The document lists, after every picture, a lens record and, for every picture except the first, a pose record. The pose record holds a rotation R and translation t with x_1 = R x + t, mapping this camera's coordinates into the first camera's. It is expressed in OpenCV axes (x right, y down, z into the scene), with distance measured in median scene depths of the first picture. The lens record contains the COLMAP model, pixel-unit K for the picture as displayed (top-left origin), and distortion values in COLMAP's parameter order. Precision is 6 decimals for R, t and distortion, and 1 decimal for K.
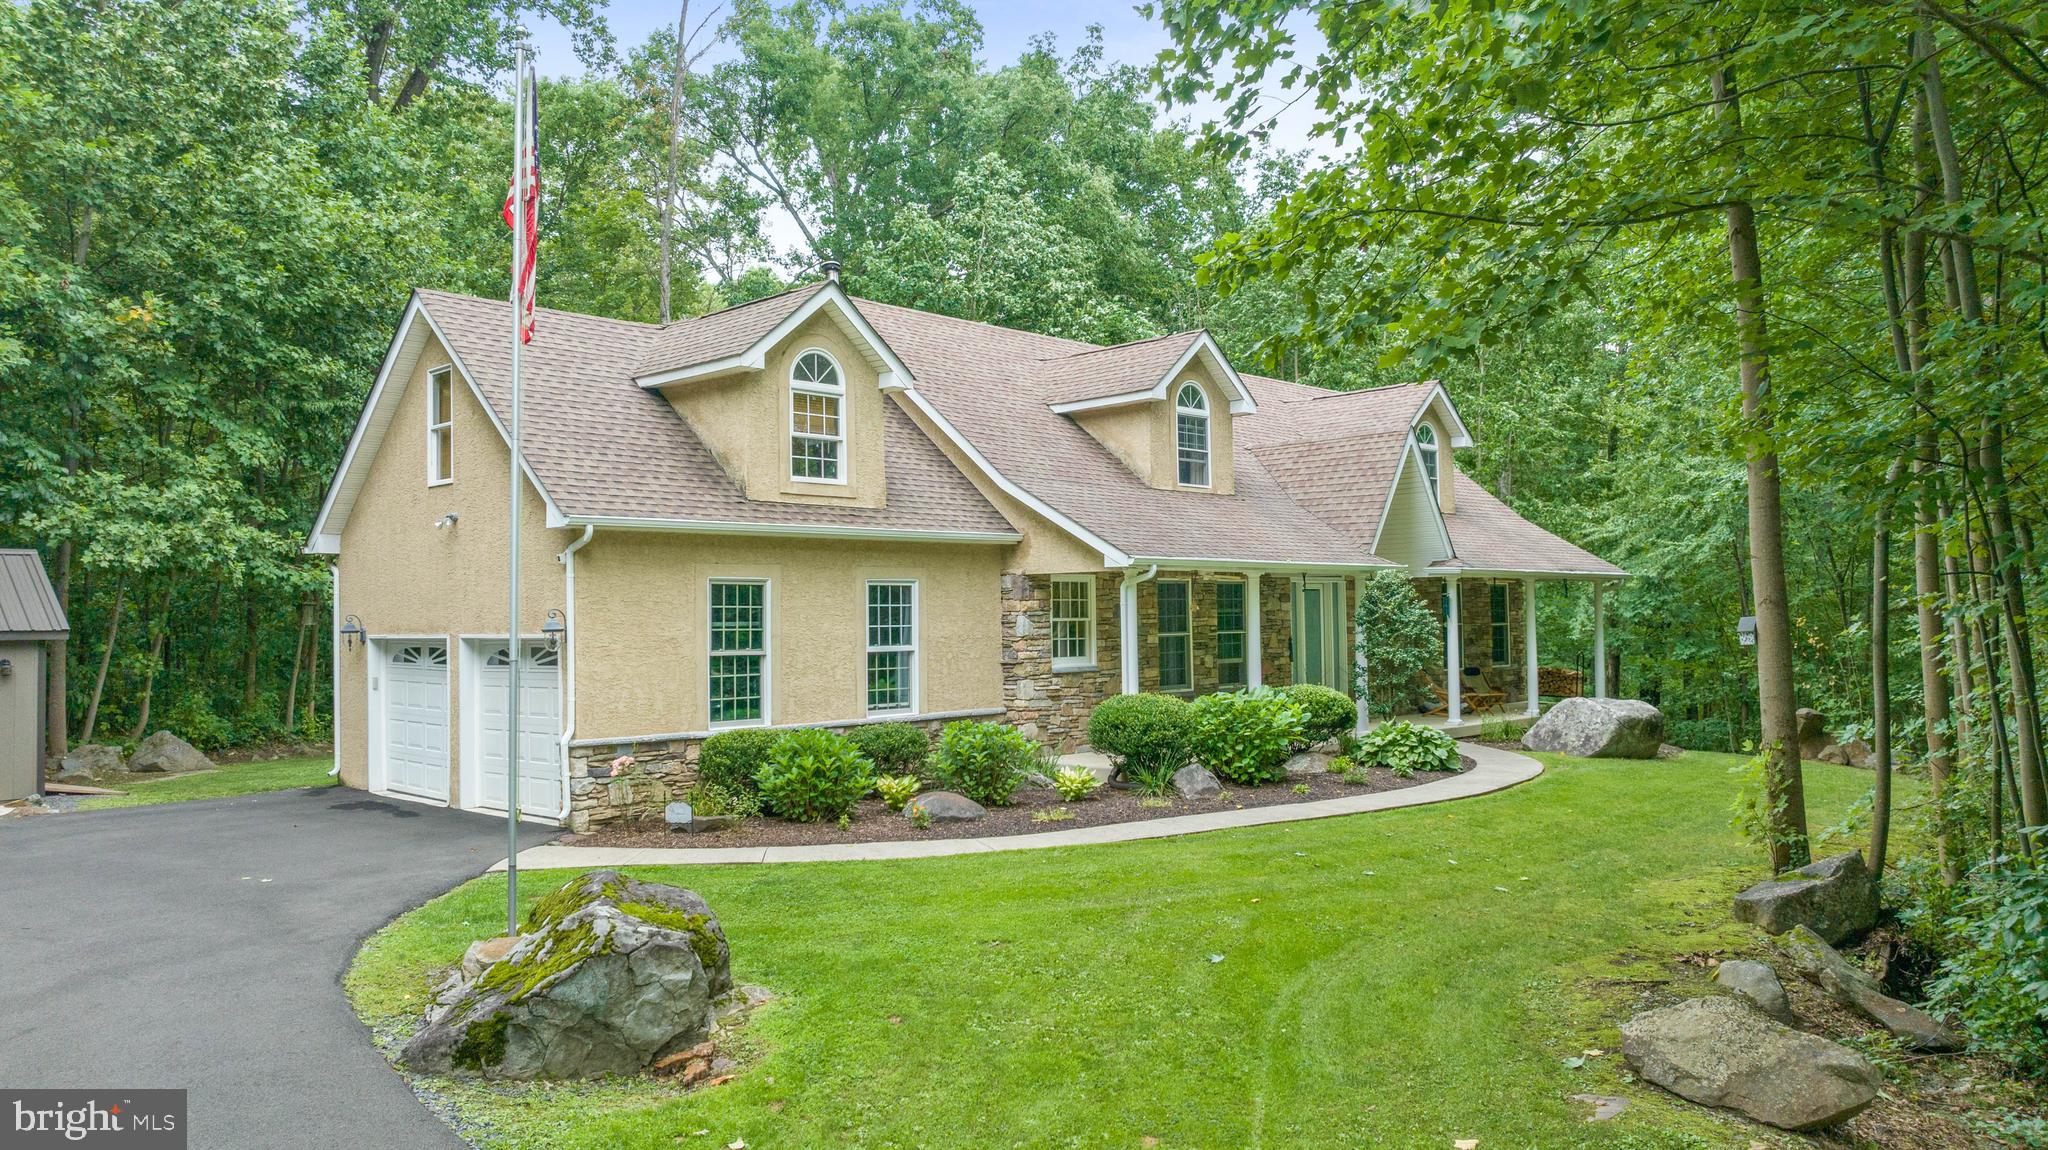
lens RADIAL K [[1433.5, 0, 1031.9], [0, 1433.5, 575.5], [0, 0, 1]] dist [-0.042753, 0.011370]
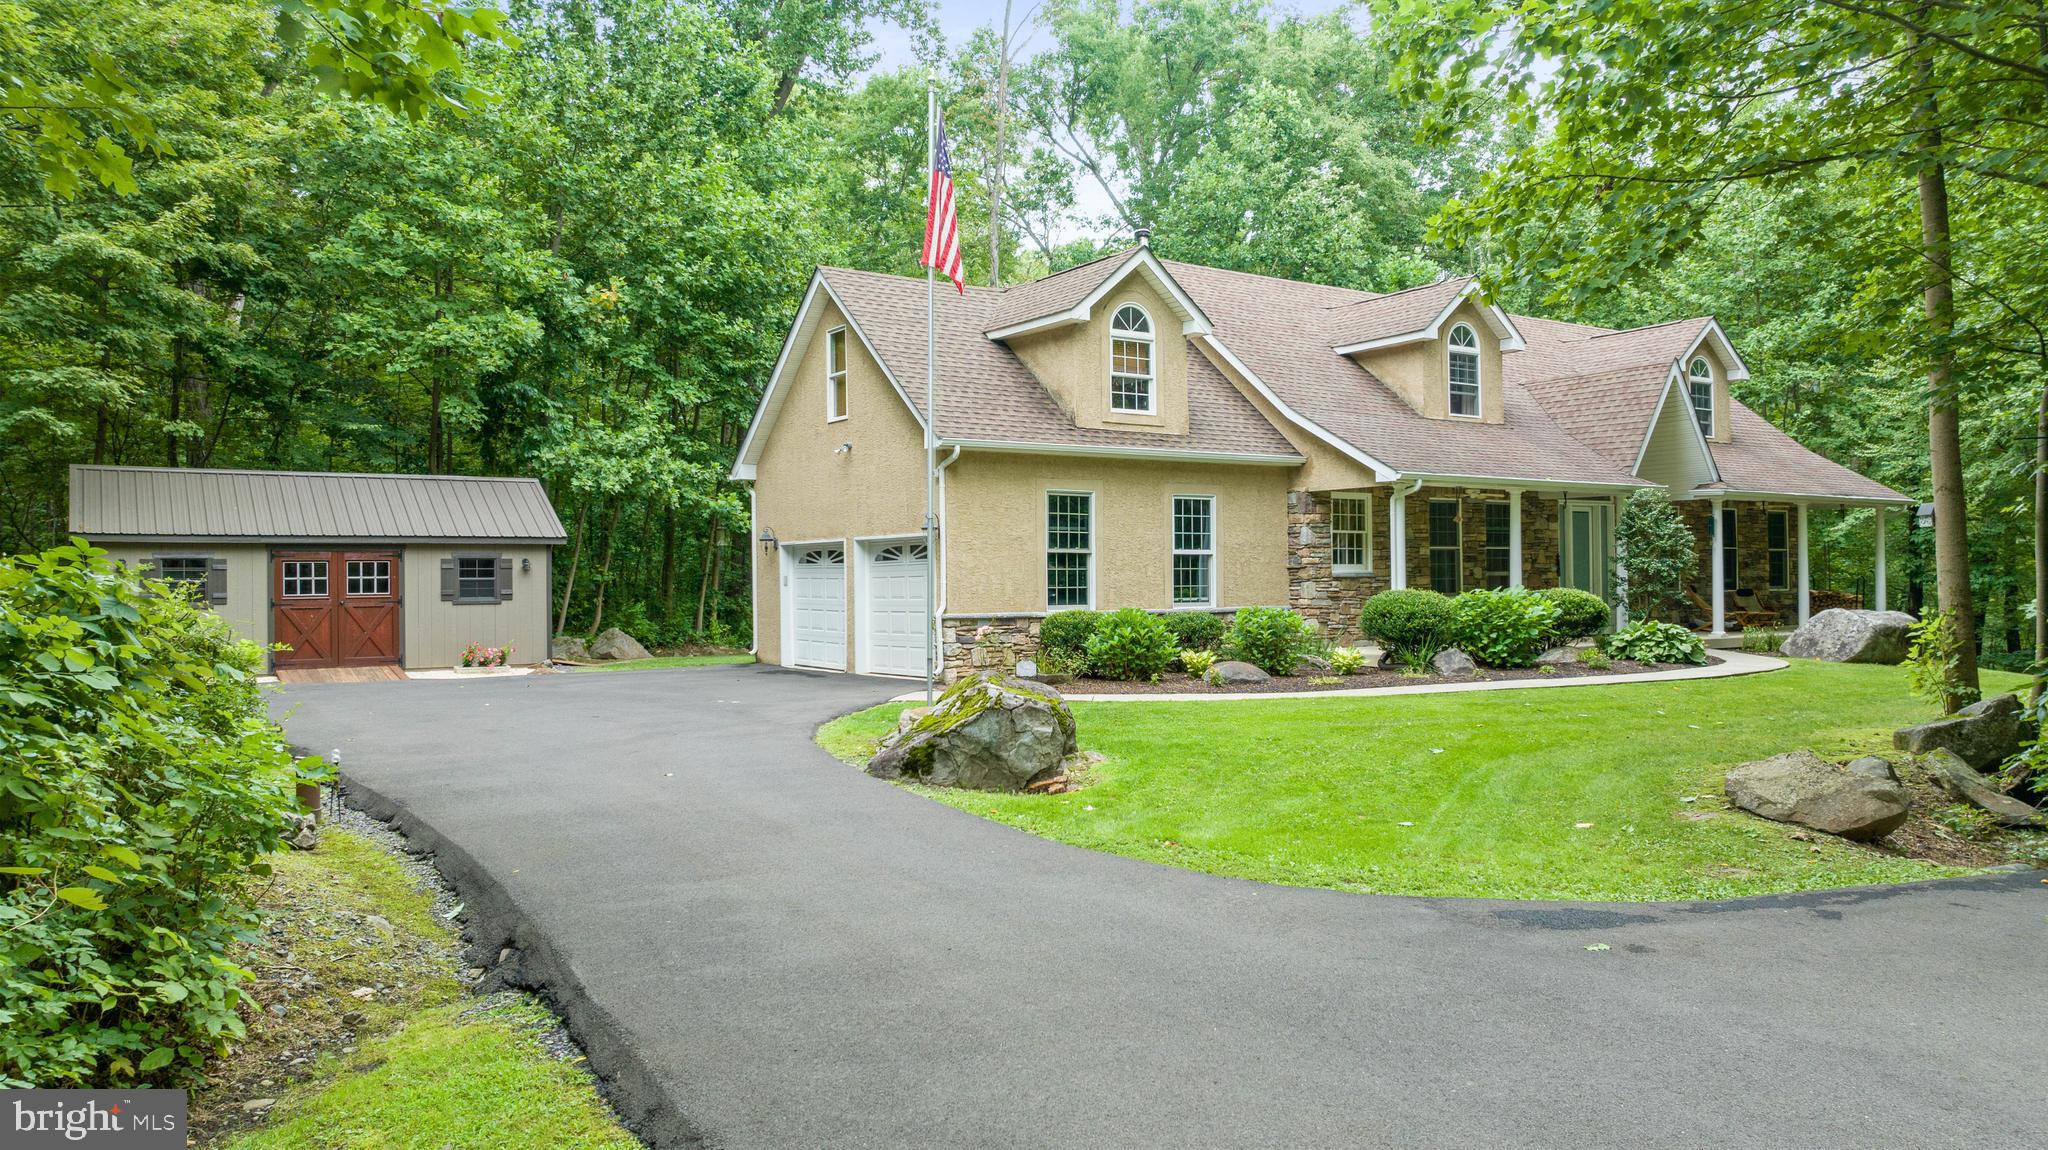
lens RADIAL K [[1433.5, 0, 1037.5], [0, 1433.5, 581.4], [0, 0, 1]] dist [-0.042753, 0.011370]
pose [[0.978102, 0.001510, -0.208119, 0.023574], [0.004625, 0.999569, 0.028989, 0.040109], [0.208073, -0.029317, 0.977674, -0.199682]]
